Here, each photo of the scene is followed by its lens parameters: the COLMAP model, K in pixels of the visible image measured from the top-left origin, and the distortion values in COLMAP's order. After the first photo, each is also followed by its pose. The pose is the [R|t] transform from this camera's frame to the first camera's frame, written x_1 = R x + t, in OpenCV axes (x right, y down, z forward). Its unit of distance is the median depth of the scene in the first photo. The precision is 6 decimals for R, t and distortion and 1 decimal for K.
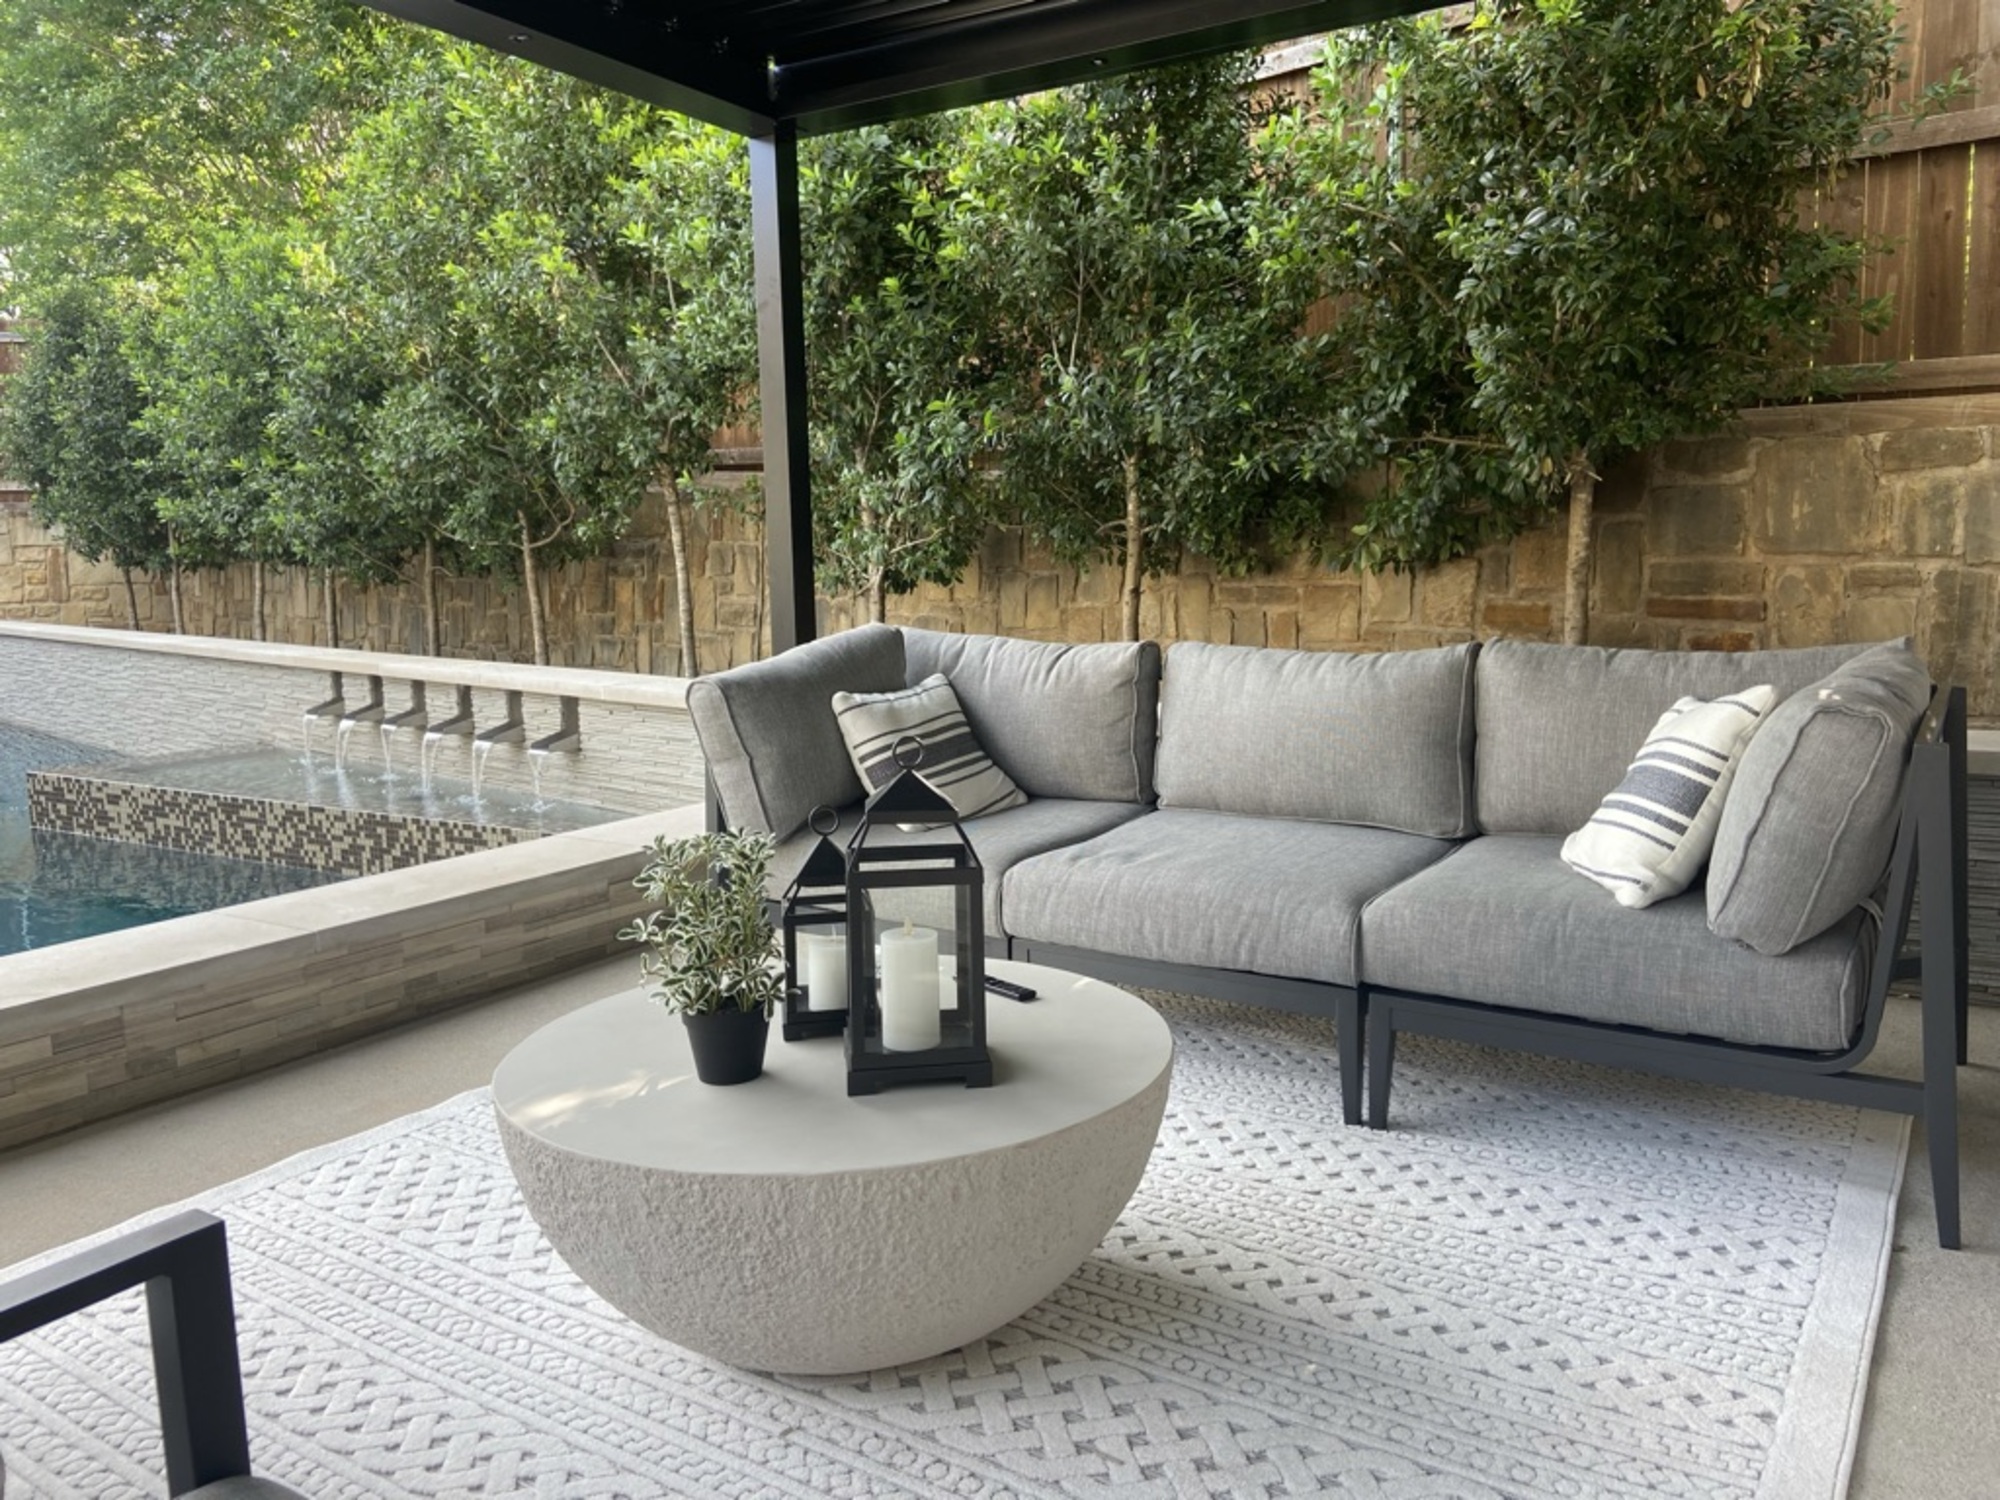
lens RADIAL K [[1481.1, 0, 1012.2], [0, 1481.1, 754.5], [0, 0, 1]] dist [0.094088, -0.122571]
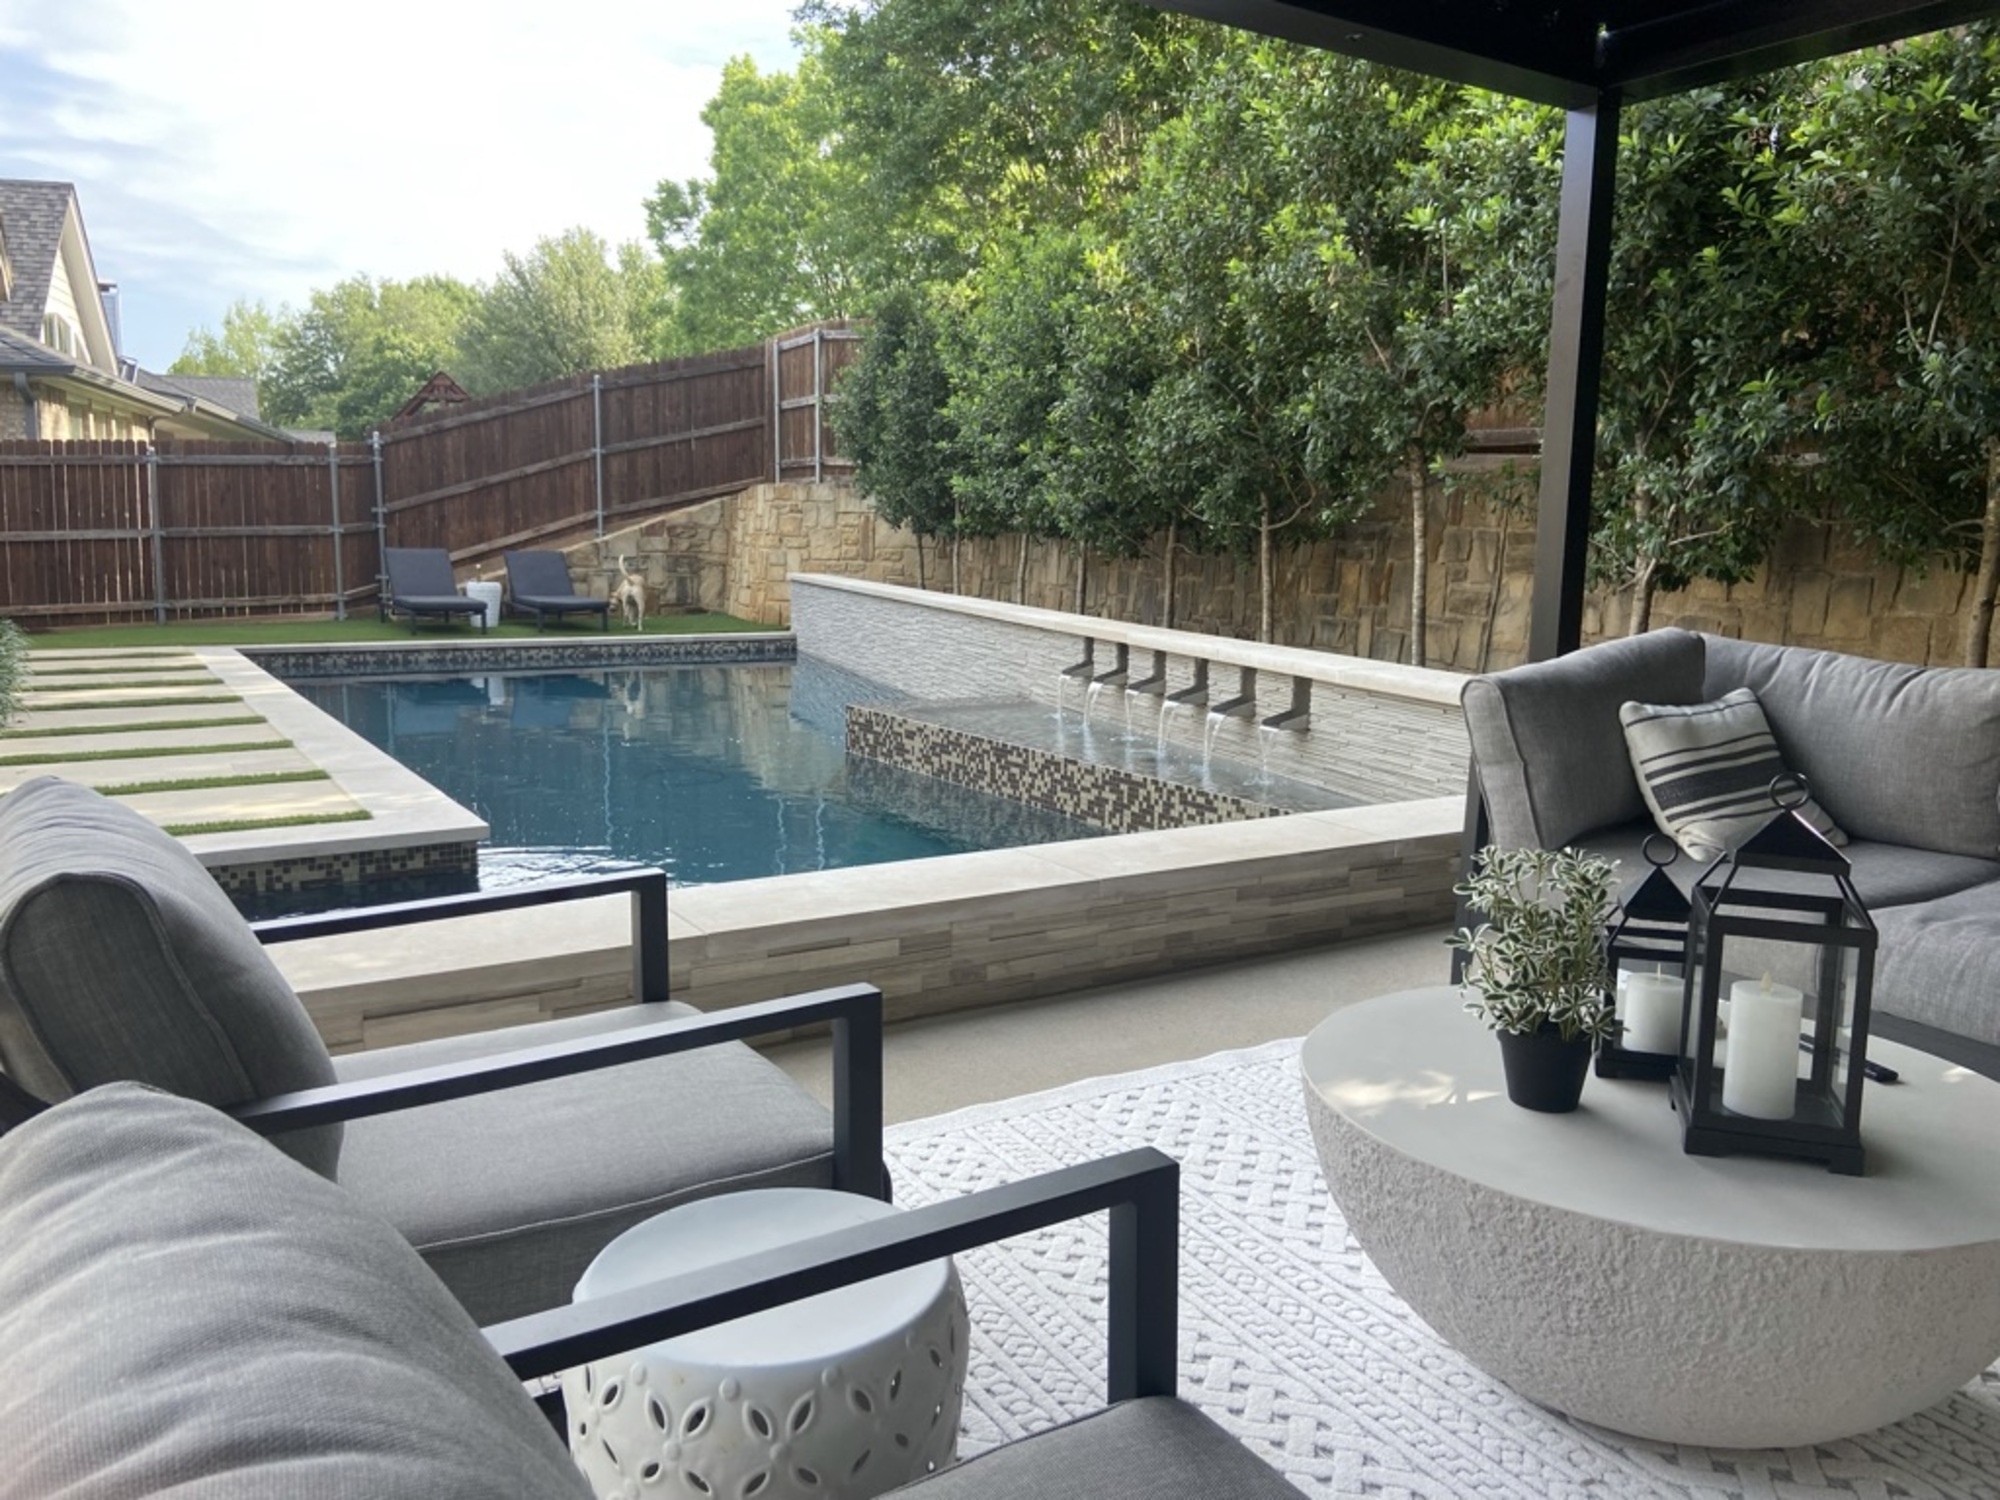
lens RADIAL K [[1481.1, 0, 998.4], [0, 1481.1, 748.0], [0, 0, 1]] dist [0.094088, -0.122571]
pose [[0.894982, 0.096581, -0.435523, -0.039286], [-0.091702, 0.995264, 0.032265, -0.004798], [0.436576, 0.011062, 0.899599, -0.013258]]
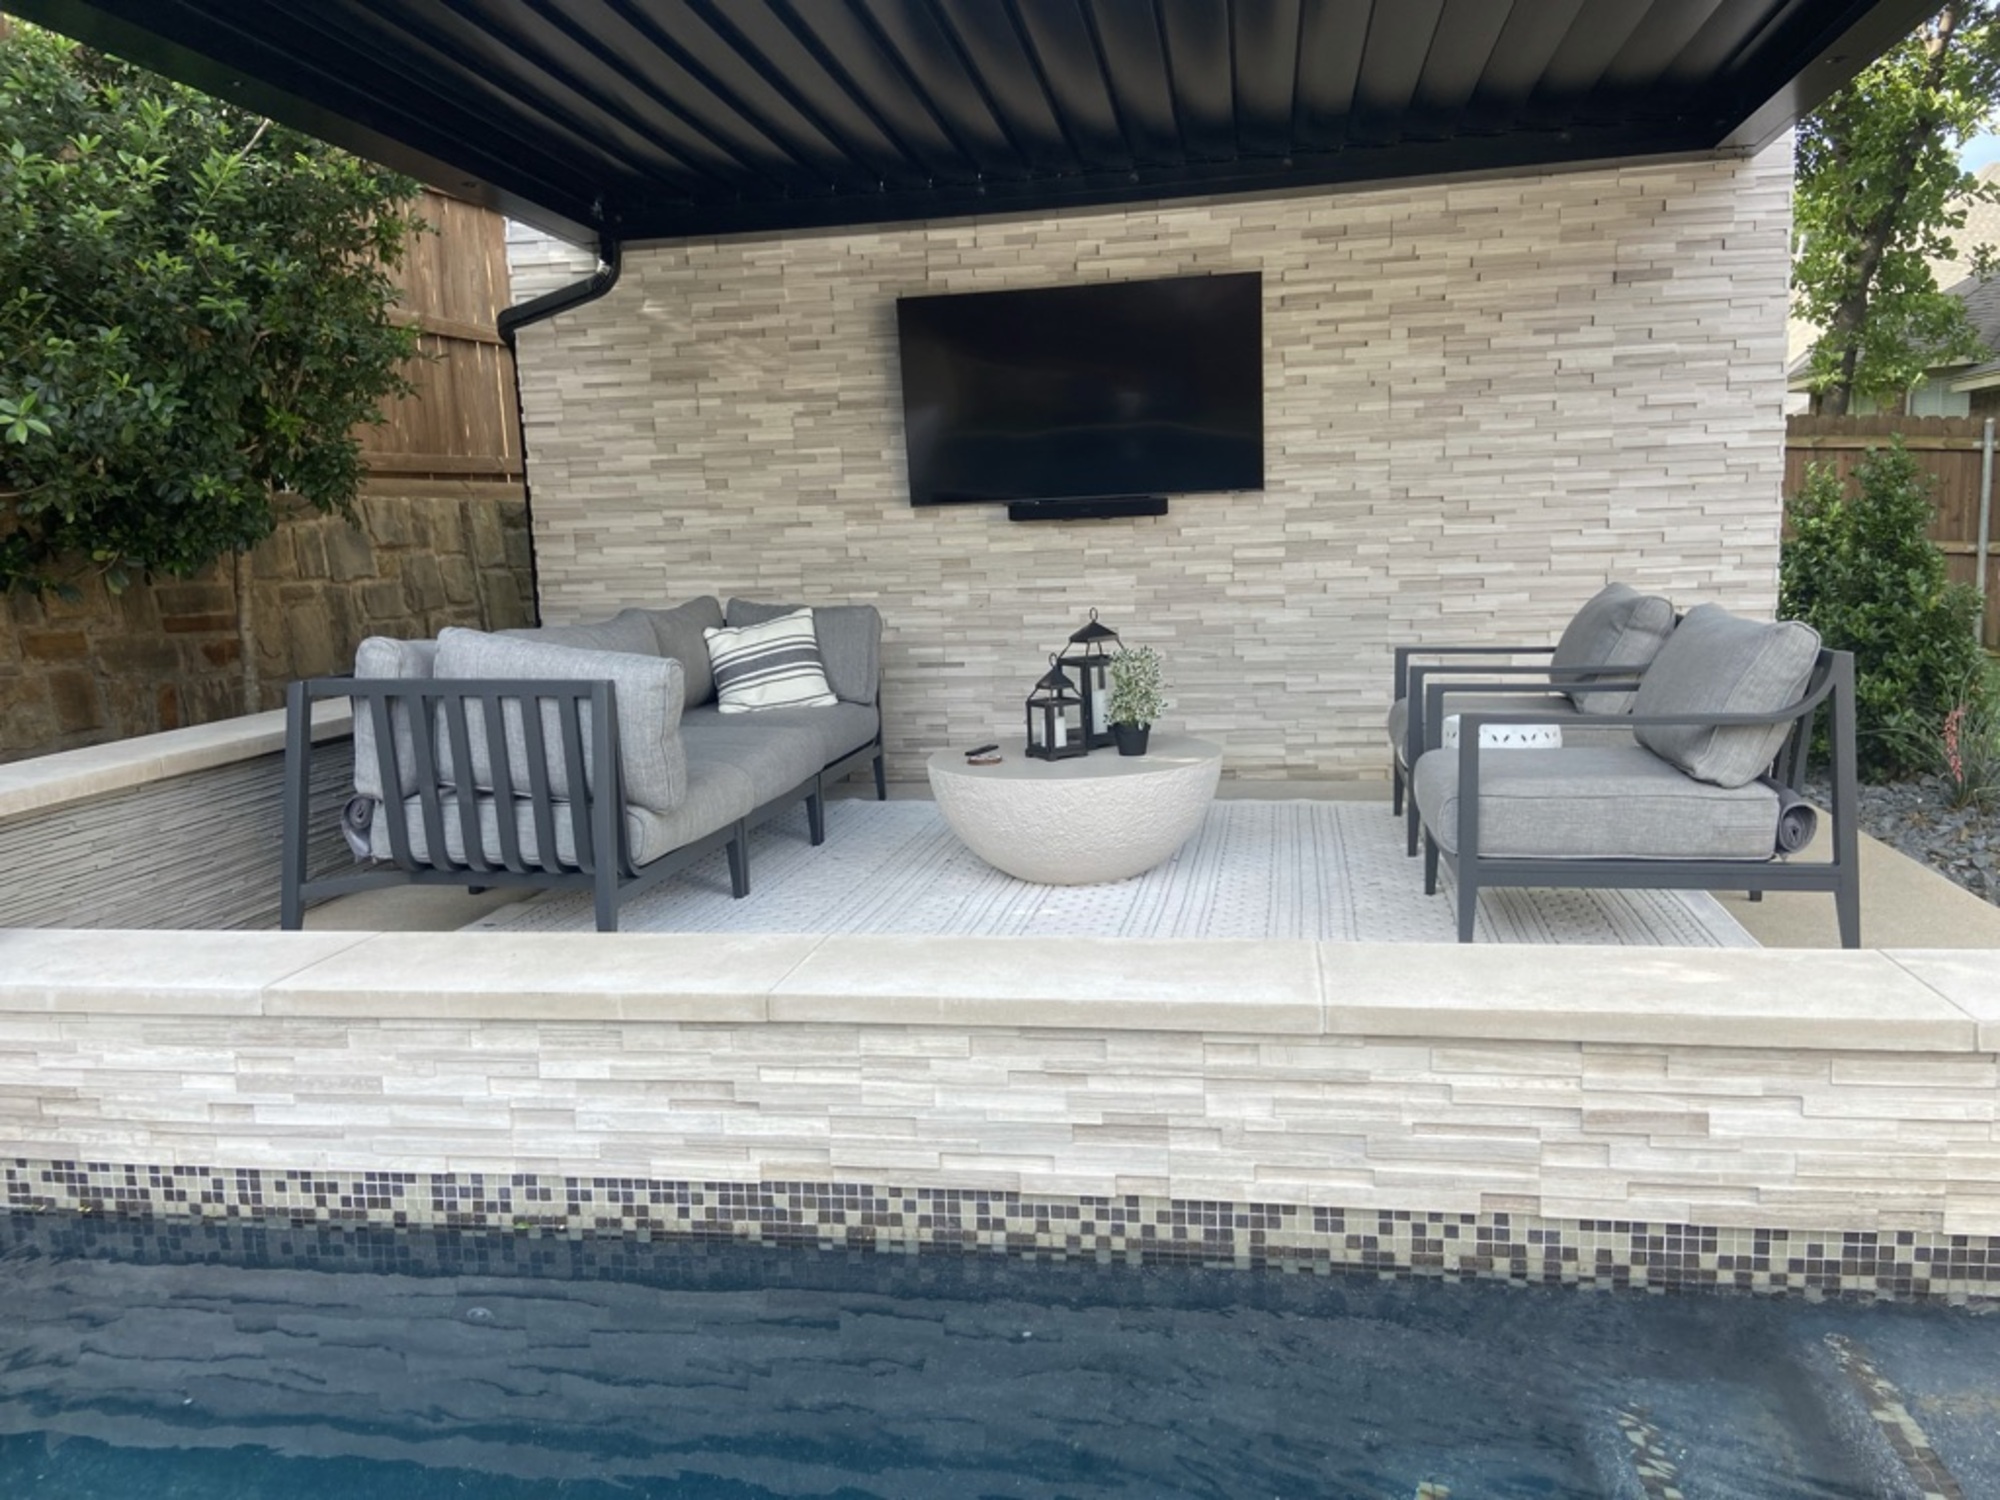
lens RADIAL K [[1481.1, 0, 1007.6], [0, 1481.1, 754.0], [0, 0, 1]] dist [0.094088, -0.122571]
pose [[-0.393907, -0.101552, 0.913523, -0.840851], [0.169142, 0.968896, 0.180641, -0.090630], [-0.903453, 0.225671, -0.364479, 0.756955]]
